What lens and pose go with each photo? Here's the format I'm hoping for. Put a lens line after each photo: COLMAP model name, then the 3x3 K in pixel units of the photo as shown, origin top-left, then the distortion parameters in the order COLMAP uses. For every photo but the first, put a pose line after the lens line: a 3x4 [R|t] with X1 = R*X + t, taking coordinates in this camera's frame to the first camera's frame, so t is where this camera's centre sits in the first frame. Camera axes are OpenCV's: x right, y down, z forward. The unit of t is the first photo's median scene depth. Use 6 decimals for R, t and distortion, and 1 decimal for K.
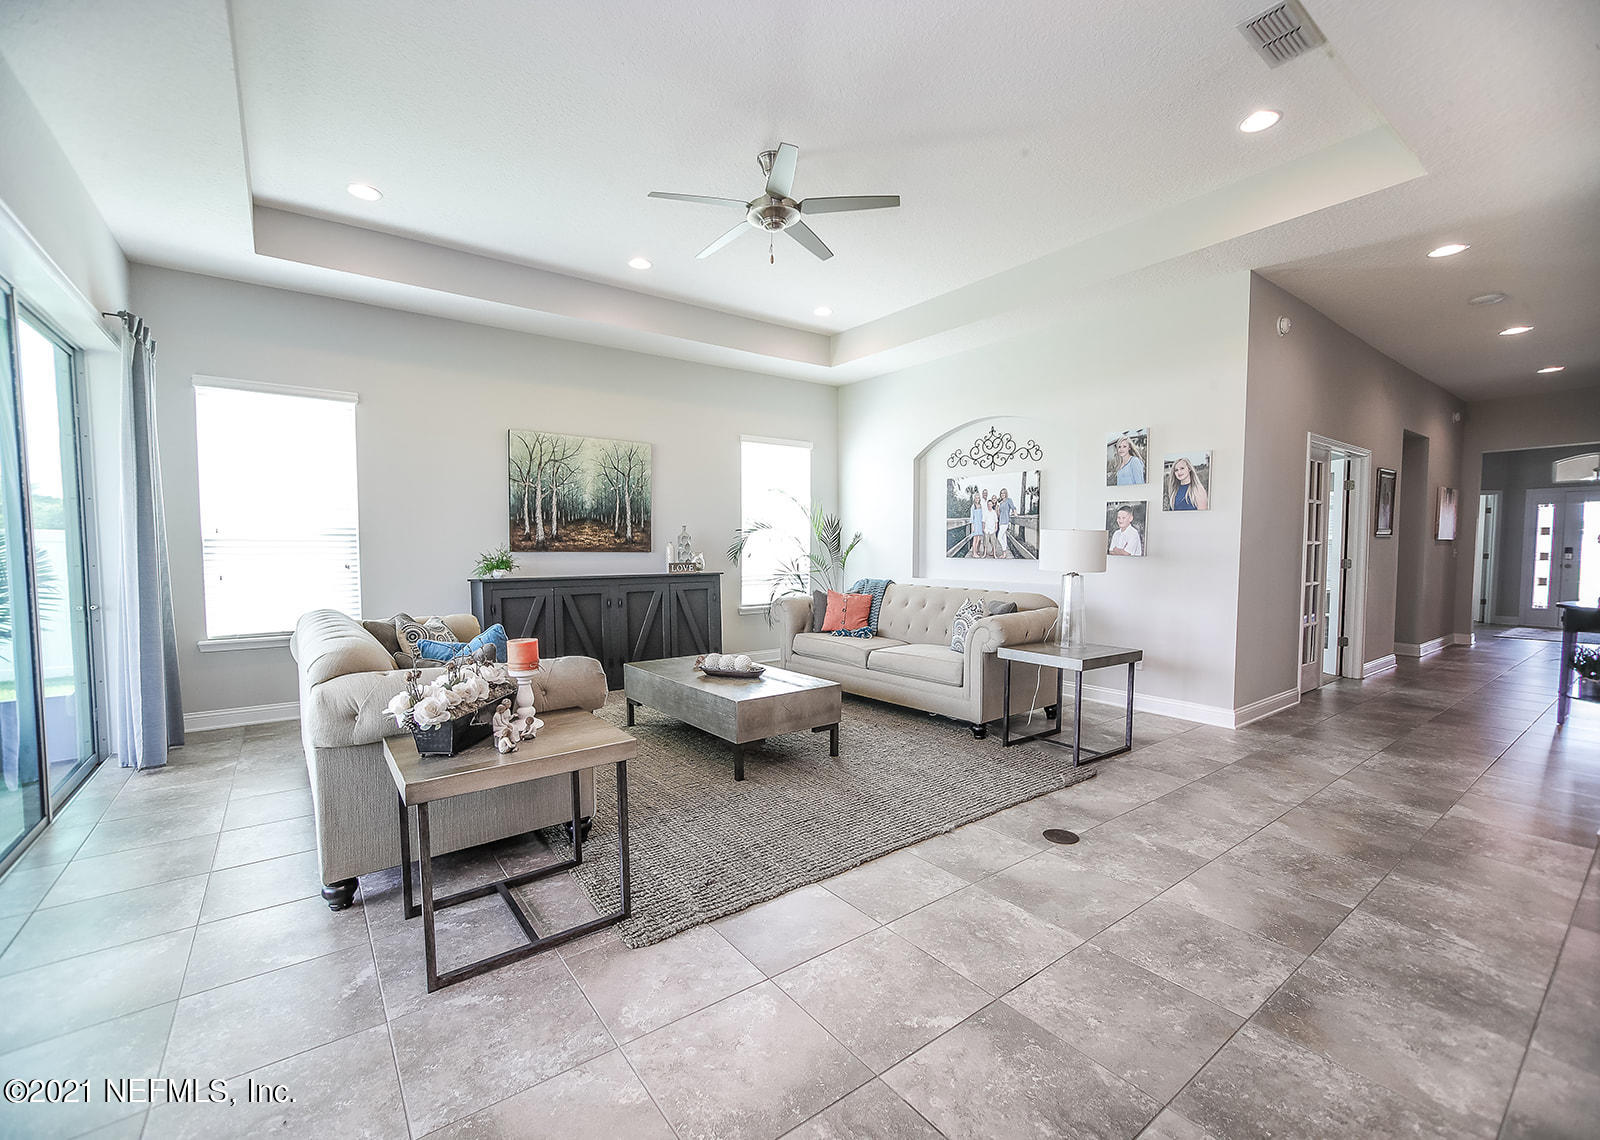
lens RADIAL K [[655.7, 0, 808.0], [0, 655.7, 580.1], [0, 0, 1]] dist [-0.002406, 0.000506]
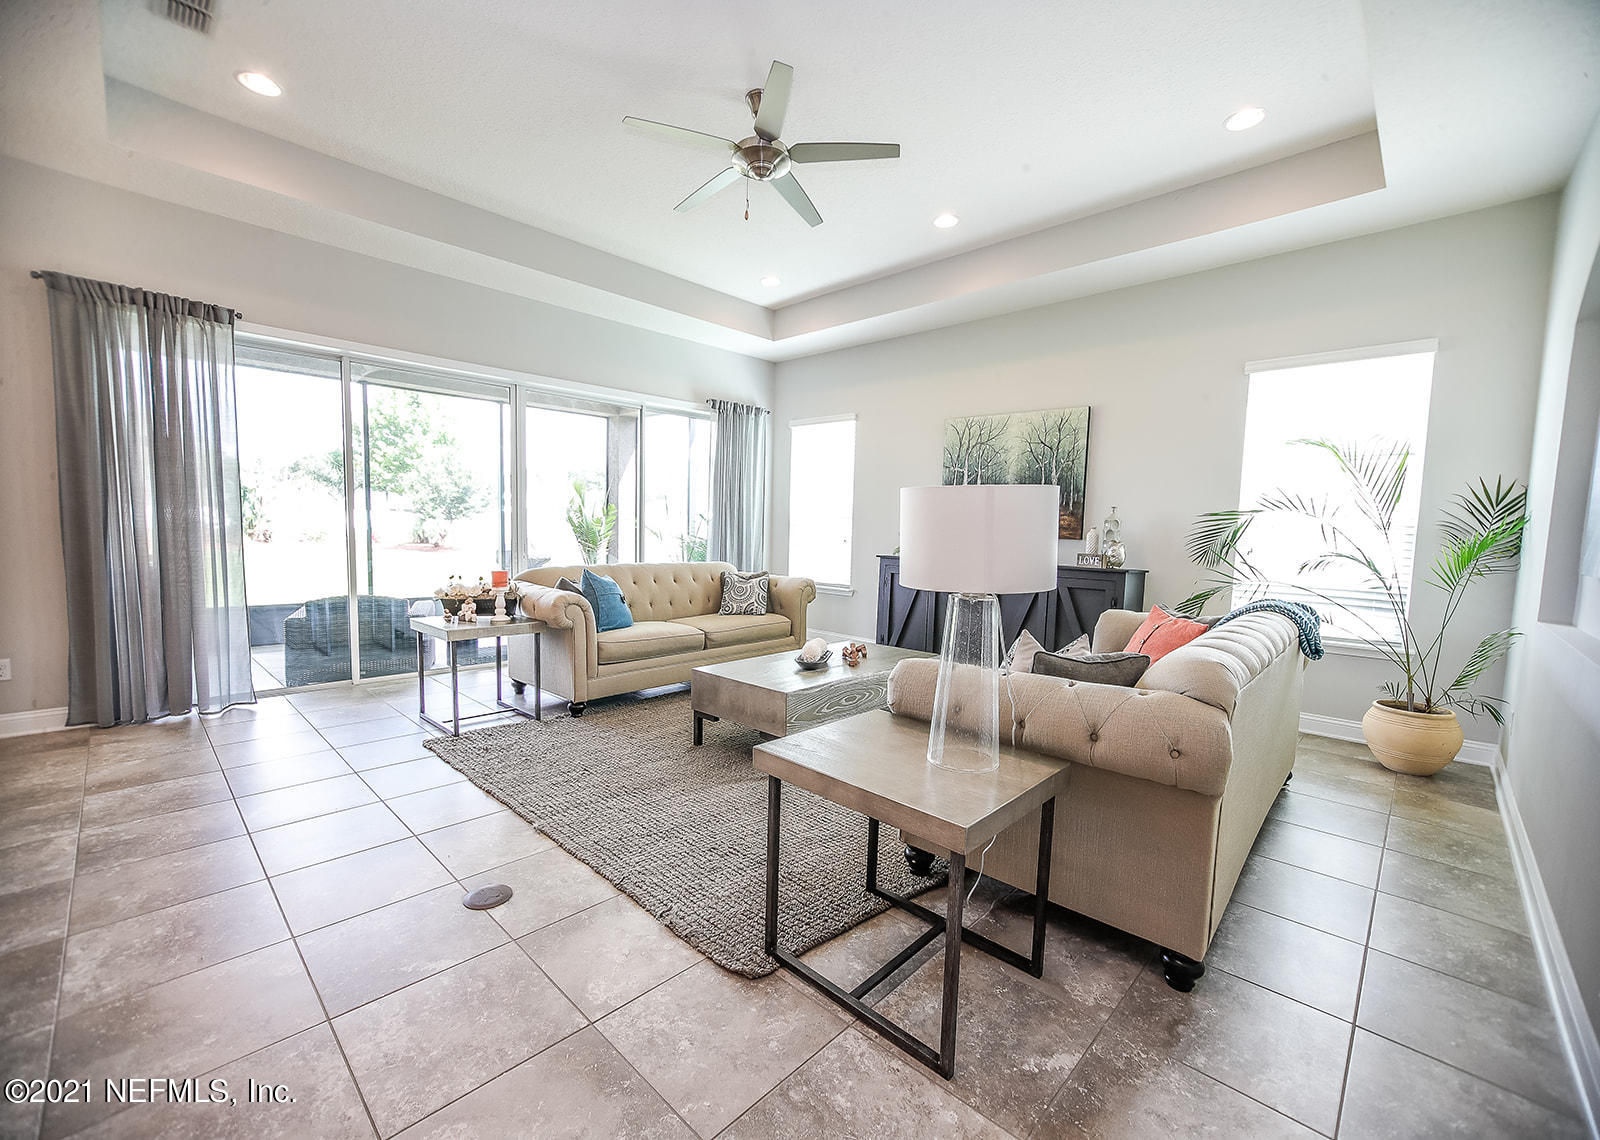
lens RADIAL K [[655.7, 0, 807.9], [0, 655.7, 576.1], [0, 0, 1]] dist [-0.002406, 0.000506]
pose [[0.180142, 0.079282, -0.980440, 0.606258], [-0.082190, 0.994474, 0.065316, -0.027497], [0.980201, 0.068816, 0.185663, 0.623394]]
